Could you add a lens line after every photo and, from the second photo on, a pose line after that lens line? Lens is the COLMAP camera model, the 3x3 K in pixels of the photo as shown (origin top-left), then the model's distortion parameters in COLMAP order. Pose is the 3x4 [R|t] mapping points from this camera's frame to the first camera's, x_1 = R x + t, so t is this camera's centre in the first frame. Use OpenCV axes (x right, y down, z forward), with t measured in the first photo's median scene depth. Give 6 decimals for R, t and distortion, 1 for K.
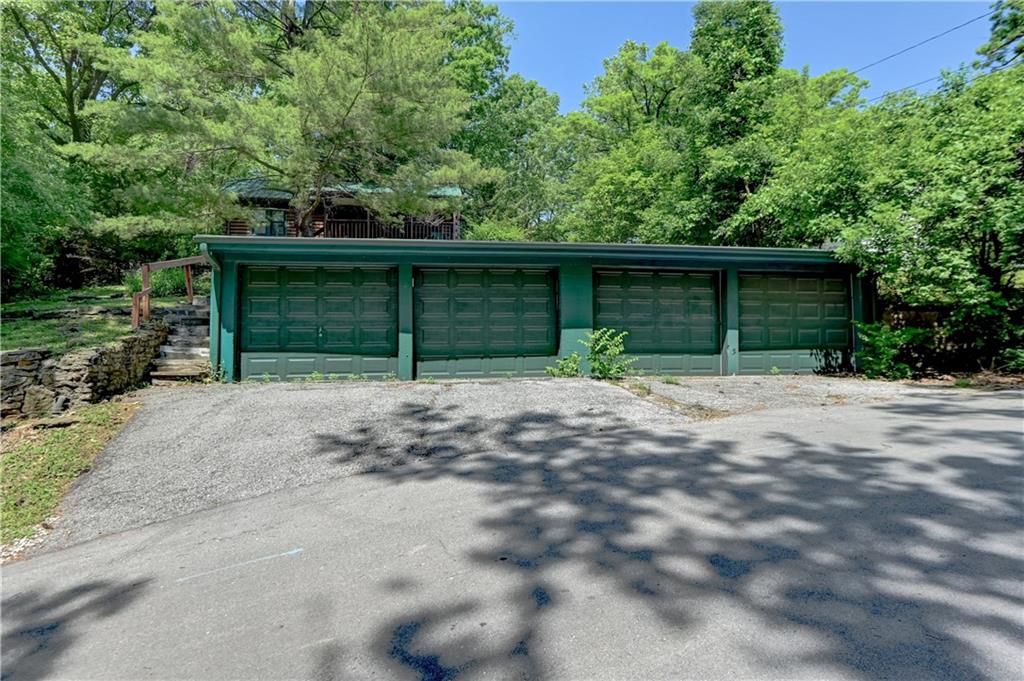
lens RADIAL K [[564.6, 0, 519.7], [0, 564.6, 337.7], [0, 0, 1]] dist [-0.016888, -0.006497]
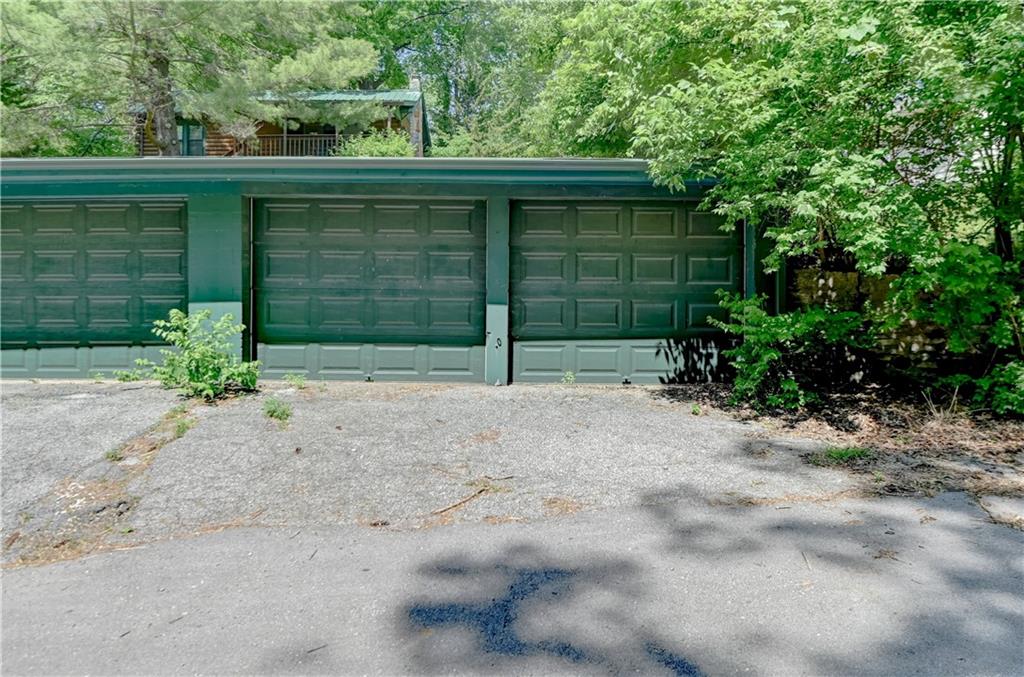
lens RADIAL K [[633.9, 0, 491.6], [0, 633.9, 286.9], [0, 0, 1]] dist [-0.019170, -0.004084]
pose [[0.986706, 0.010834, -0.162152, 0.478001], [-0.005498, 0.999430, 0.033322, -0.053443], [0.162420, -0.031987, 0.986203, 0.371589]]
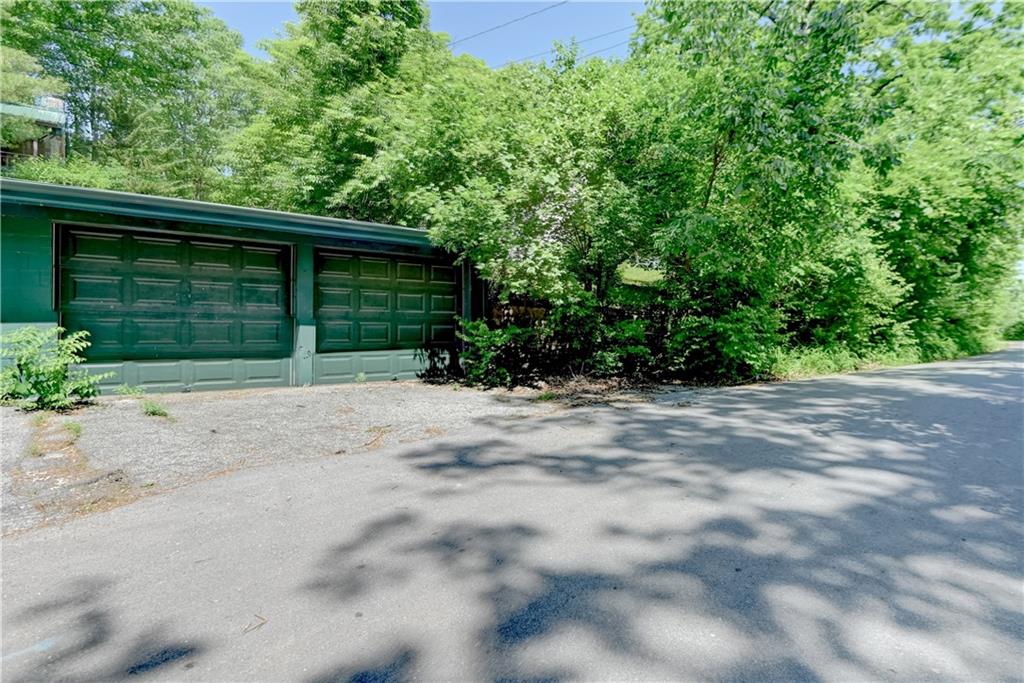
lens RADIAL K [[564.6, 0, 516.3], [0, 564.6, 340.0], [0, 0, 1]] dist [-0.016888, -0.006497]
pose [[0.875257, 0.001050, 0.483657, 0.260642], [-0.023561, 0.998903, 0.040468, -0.032043], [-0.483084, -0.046815, 0.874322, 0.204329]]
